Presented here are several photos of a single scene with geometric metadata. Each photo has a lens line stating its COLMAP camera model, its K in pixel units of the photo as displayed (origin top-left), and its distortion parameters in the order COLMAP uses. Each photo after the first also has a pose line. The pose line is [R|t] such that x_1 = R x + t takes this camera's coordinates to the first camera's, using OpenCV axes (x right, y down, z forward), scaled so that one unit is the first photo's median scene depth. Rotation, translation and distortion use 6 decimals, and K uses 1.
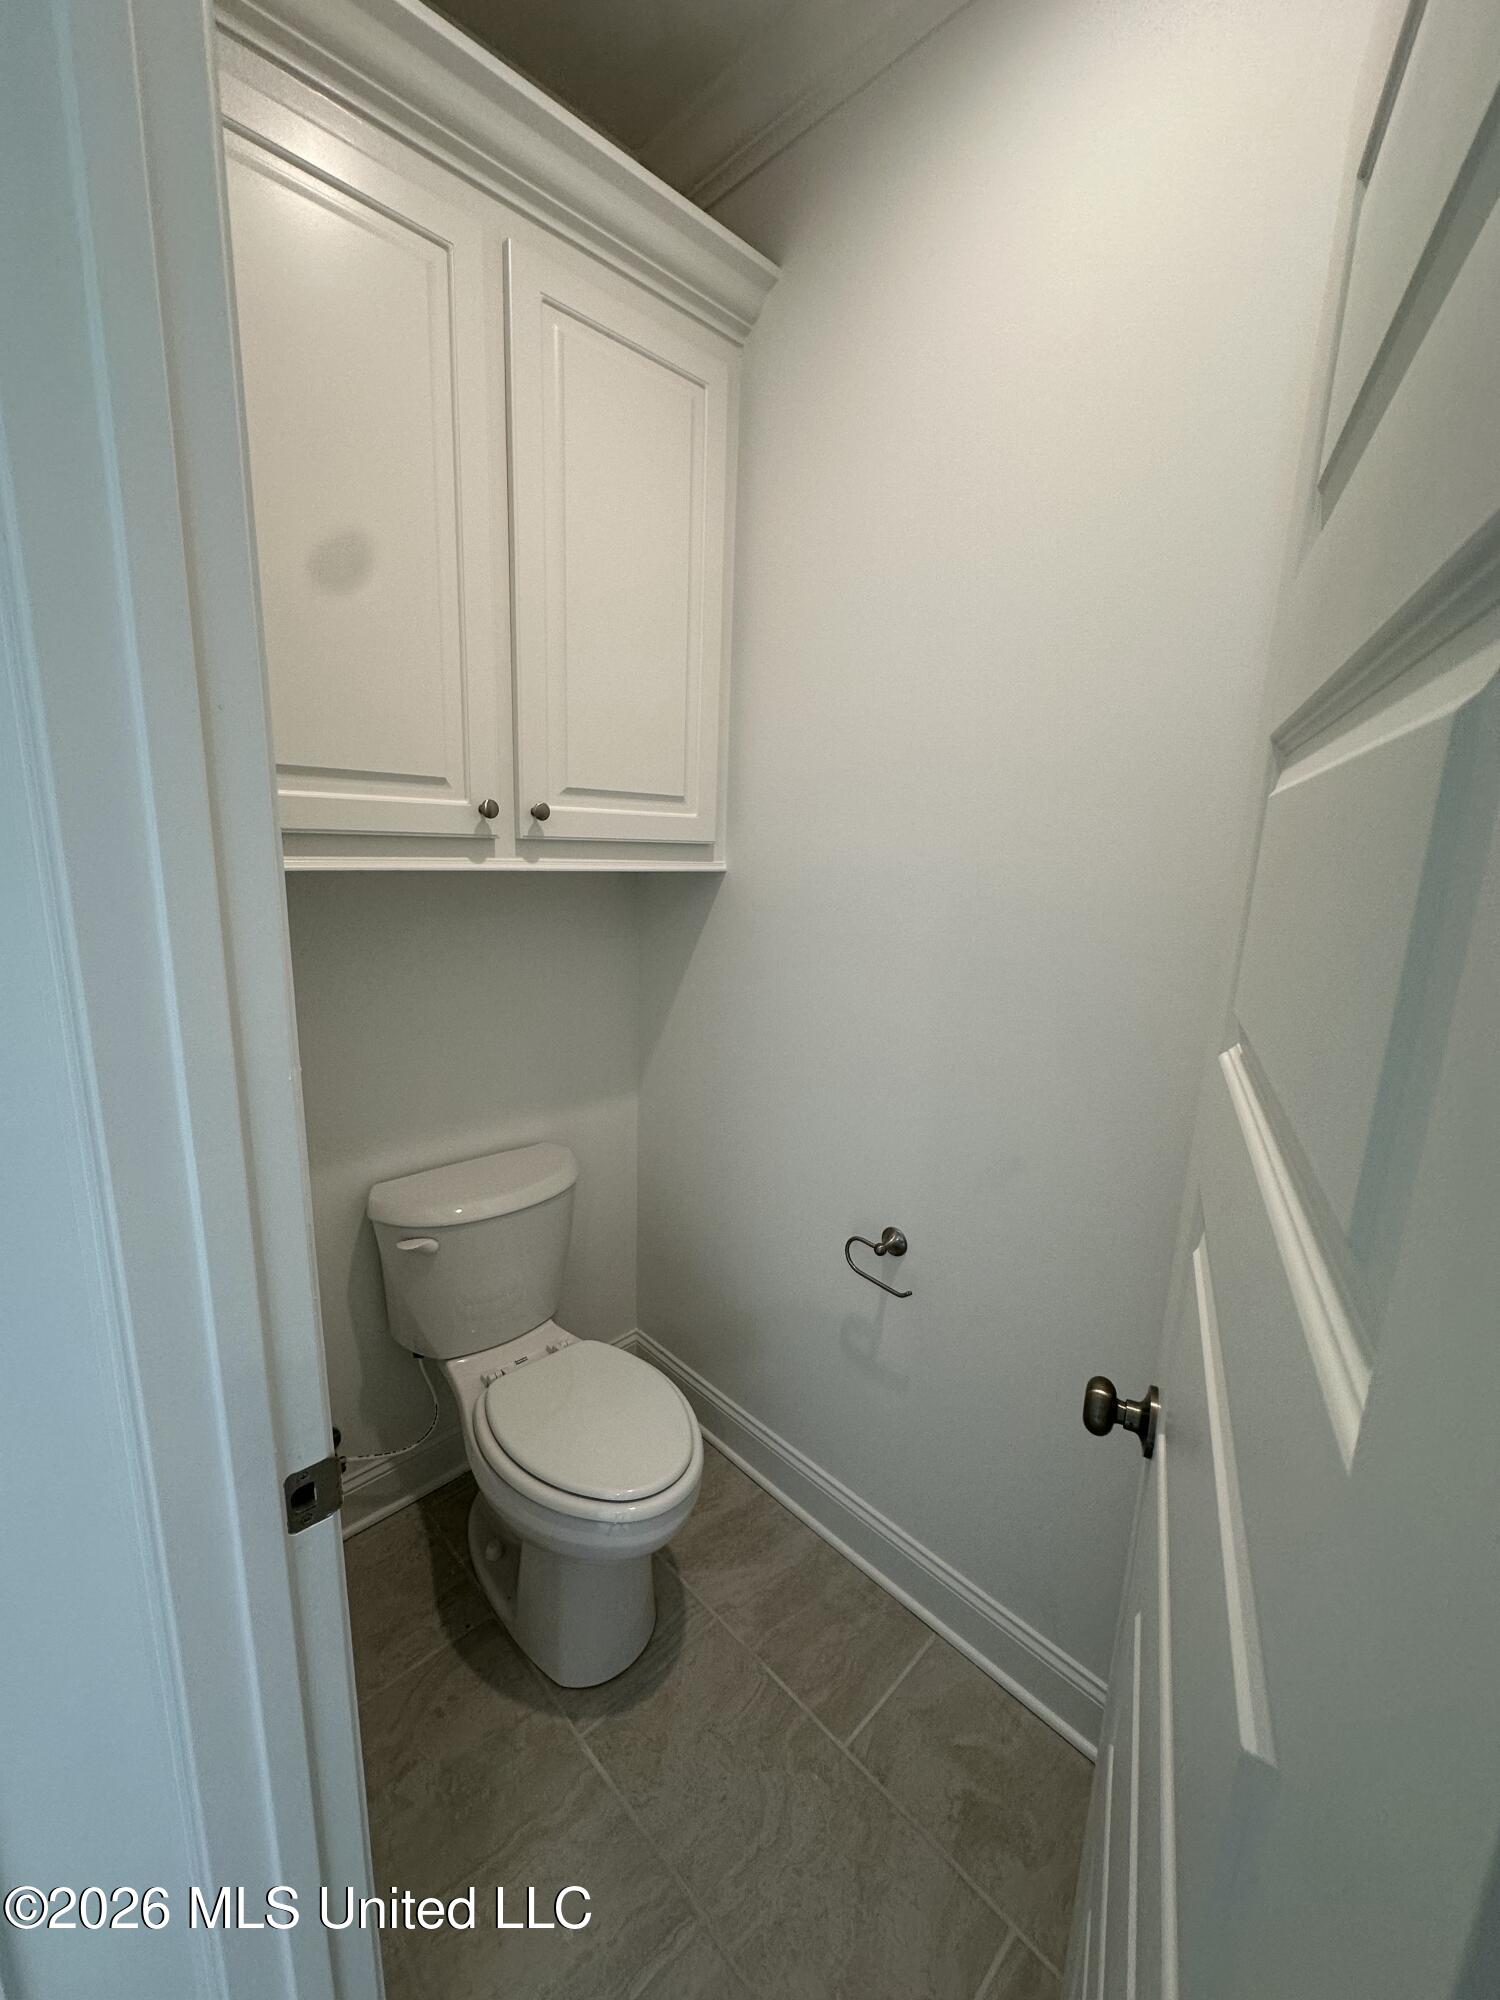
lens RADIAL K [[792.7, 0, 744.0], [0, 792.7, 1008.0], [0, 0, 1]] dist [-0.002957, 0.000268]
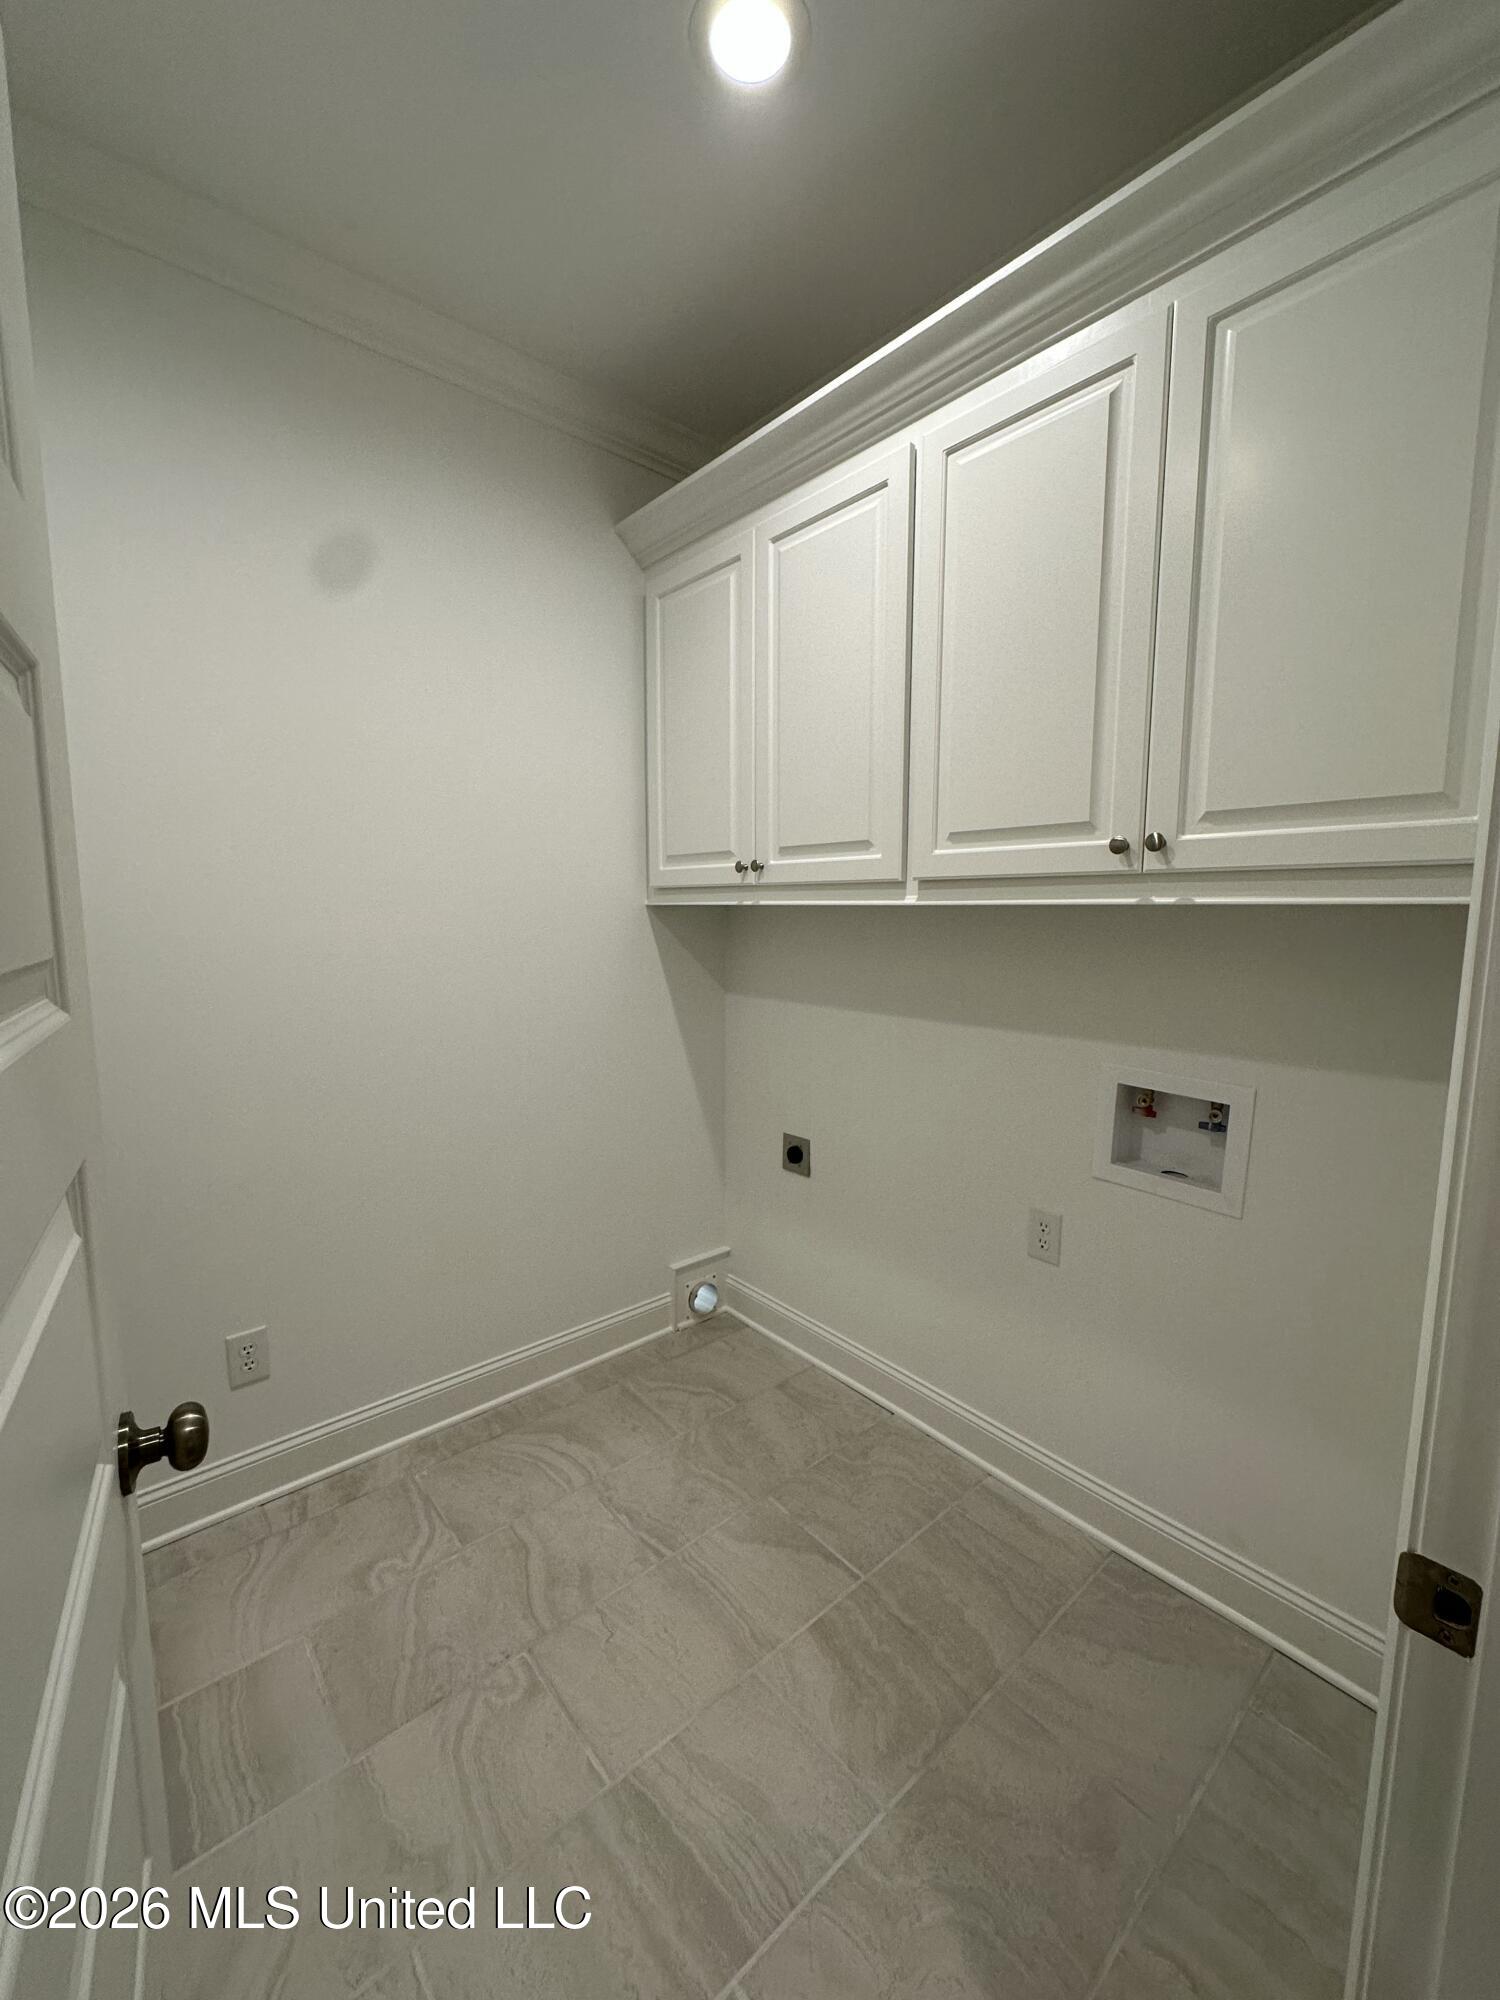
lens RADIAL K [[792.7, 0, 753.0], [0, 792.7, 994.1], [0, 0, 1]] dist [-0.002957, 0.000268]
pose [[-0.042340, 0.104529, -0.993620, 0.676058], [-0.171876, 0.978923, 0.110307, -0.104439], [0.984208, 0.175450, -0.023482, 0.623539]]
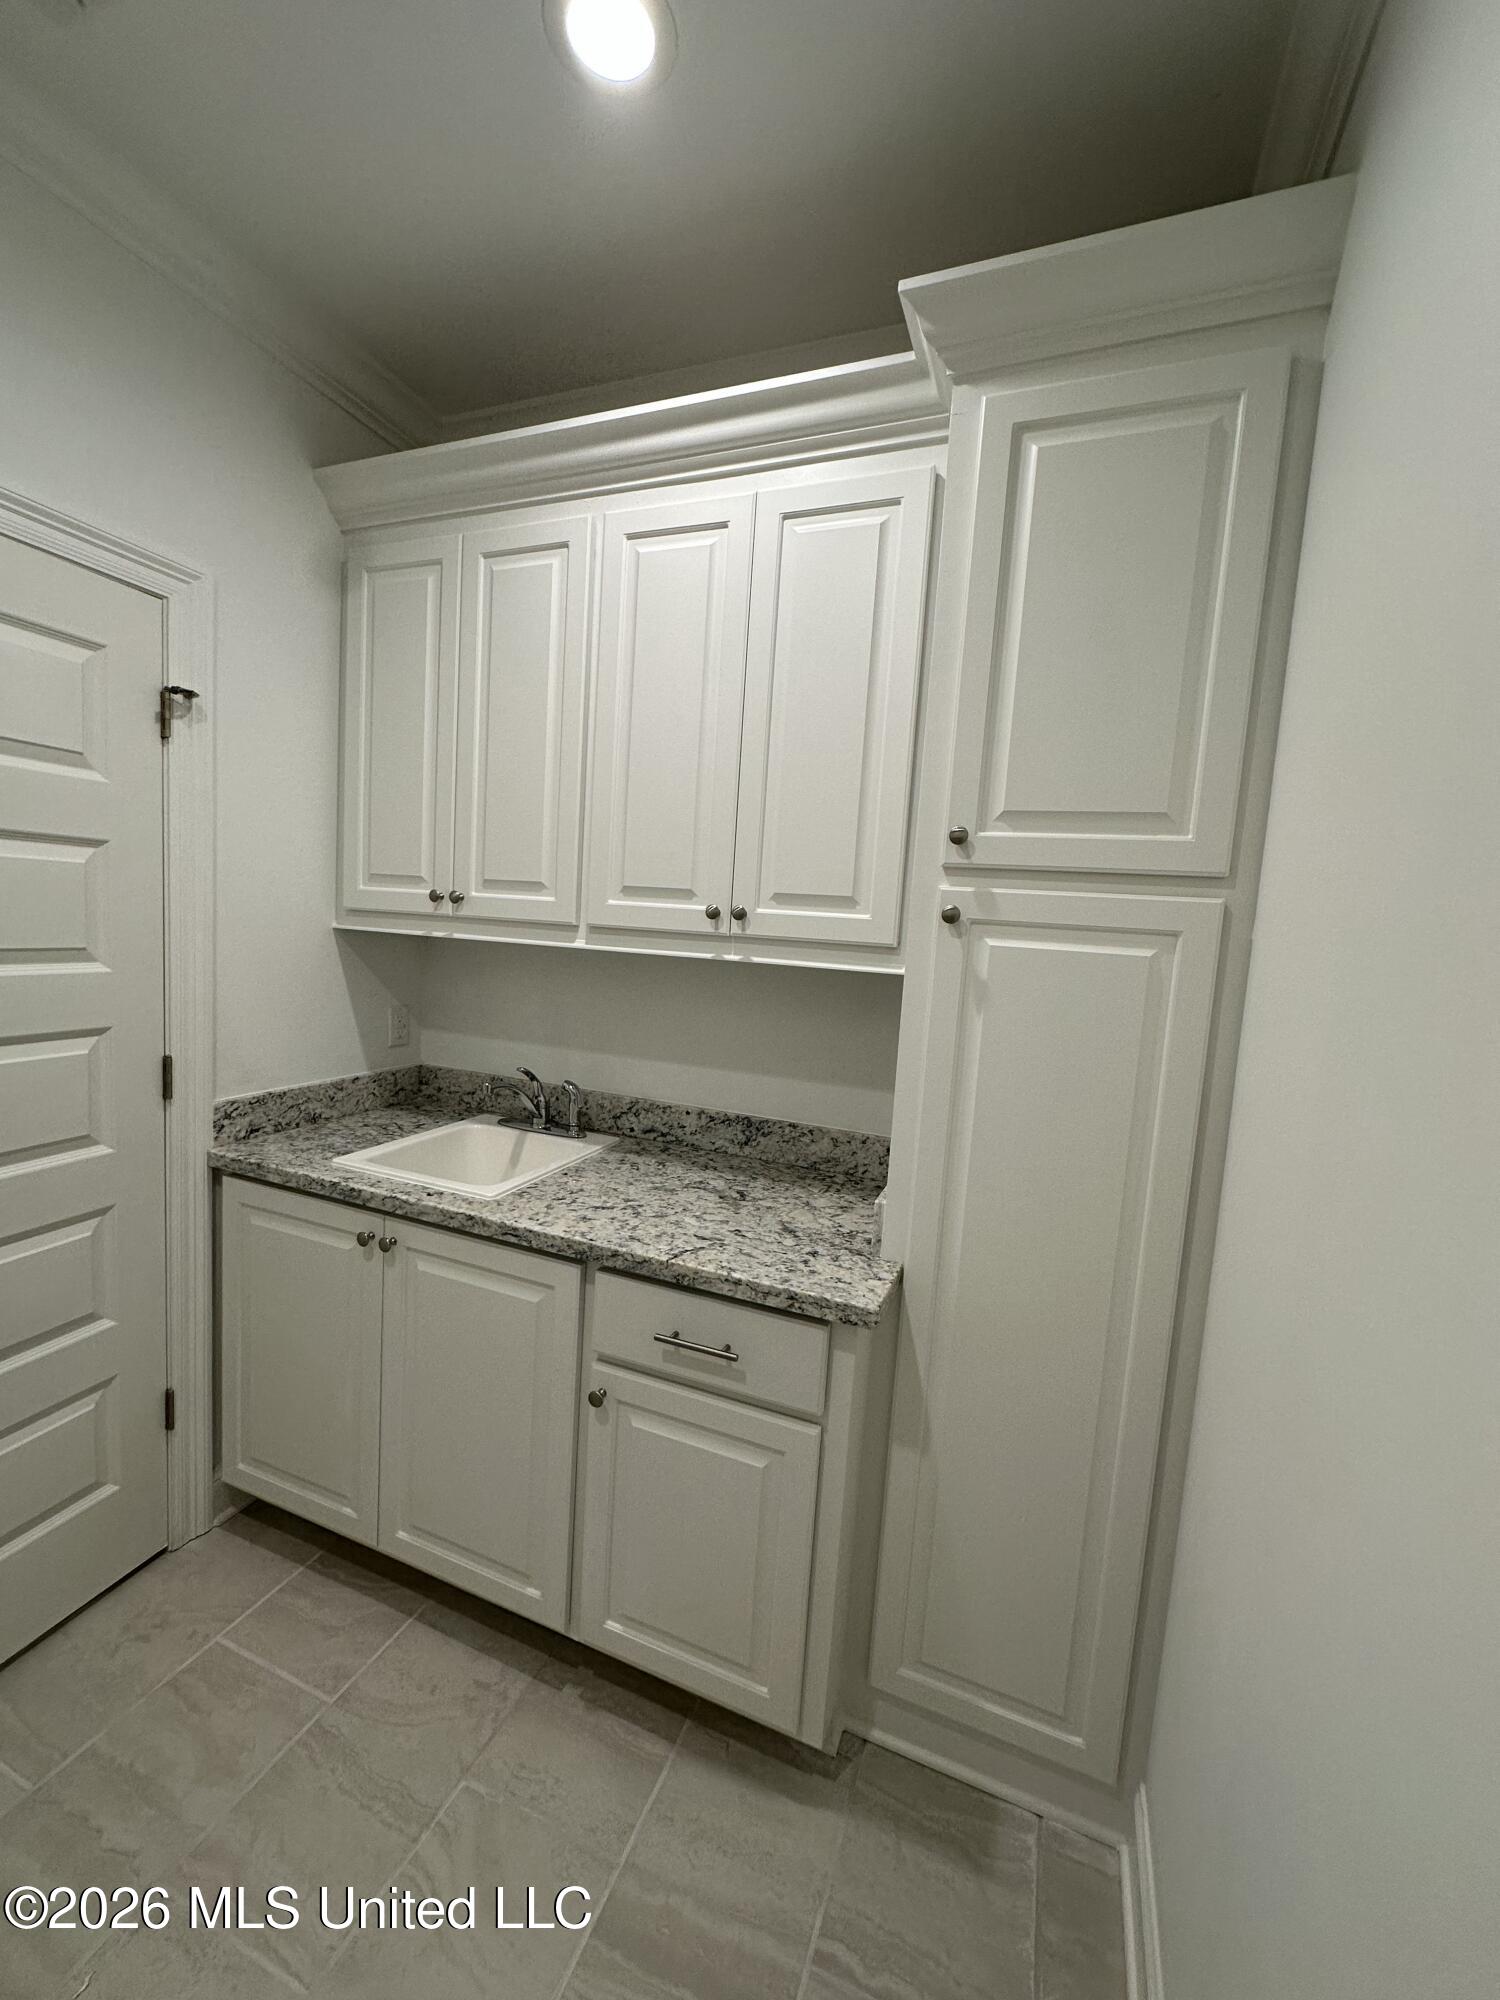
lens RADIAL K [[699.0, 0, 757.4], [0, 699.0, 1031.7], [0, 0, 1]] dist [-0.000235, -0.000092]
pose [[0.452750, 0.116538, -0.883989, 0.620040], [-0.230614, 0.972992, 0.010158, -0.095282], [0.861298, 0.199261, 0.467397, 0.569985]]
